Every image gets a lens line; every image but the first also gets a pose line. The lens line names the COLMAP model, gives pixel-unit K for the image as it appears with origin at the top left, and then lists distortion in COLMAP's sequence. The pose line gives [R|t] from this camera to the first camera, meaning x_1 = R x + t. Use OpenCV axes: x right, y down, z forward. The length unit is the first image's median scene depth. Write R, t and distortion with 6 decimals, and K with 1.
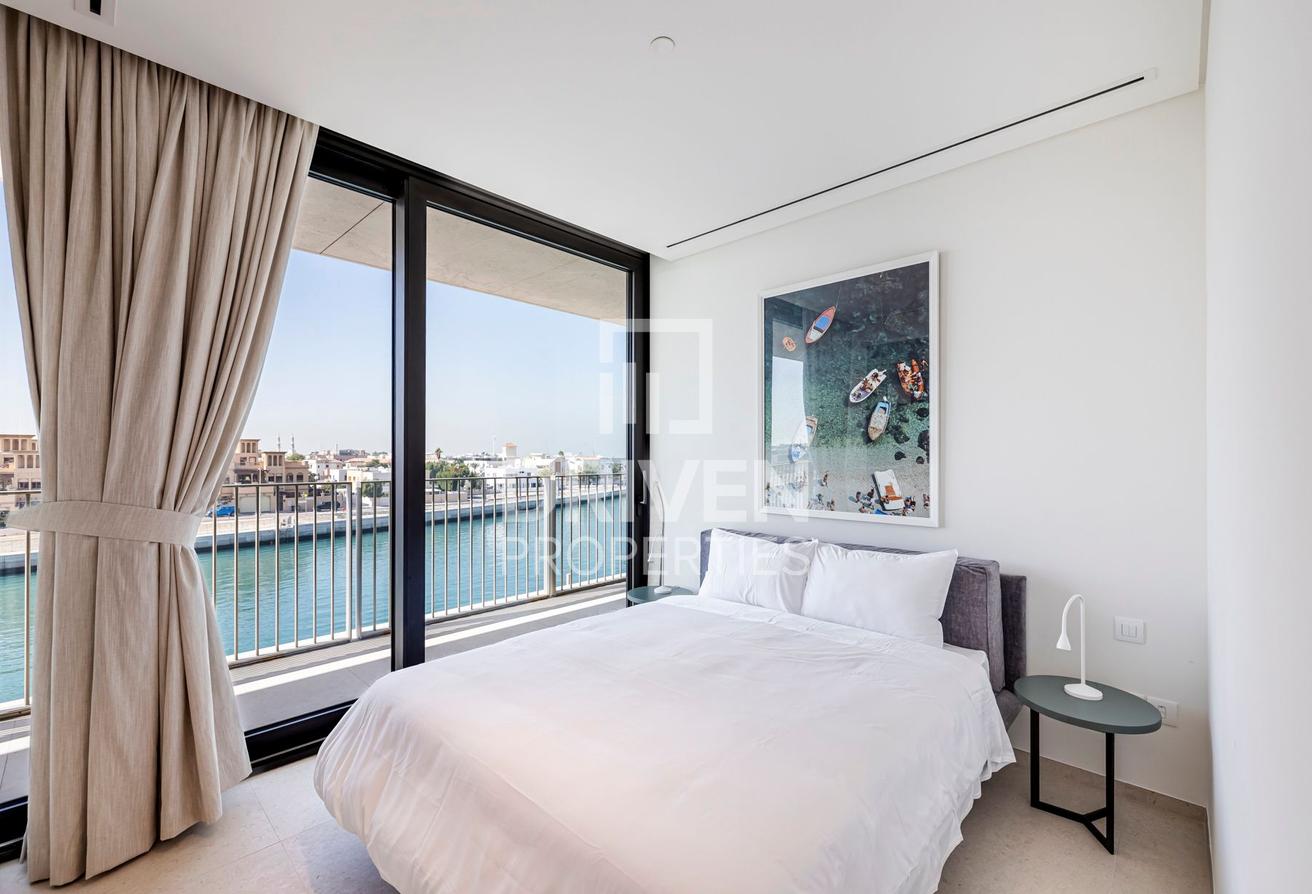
lens RADIAL K [[565.3, 0, 642.3], [0, 565.3, 449.6], [0, 0, 1]] dist [-0.003923, -0.000300]
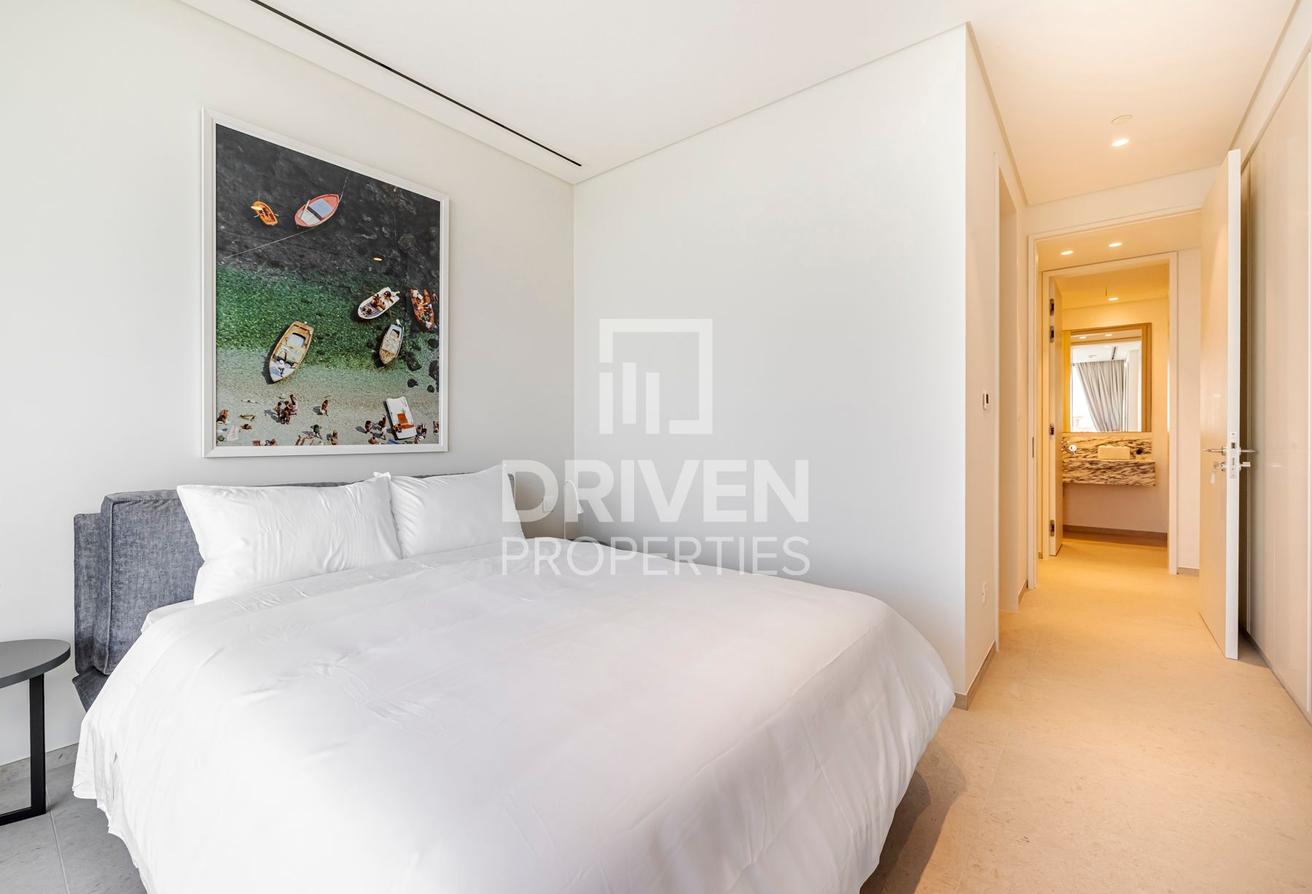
lens RADIAL K [[565.3, 0, 653.5], [0, 565.3, 439.0], [0, 0, 1]] dist [-0.003923, -0.000300]
pose [[-0.112743, -0.003424, 0.993618, -0.559937], [-0.006976, 0.999972, 0.002654, 0.100866], [-0.993600, -0.006632, -0.112764, 0.678384]]
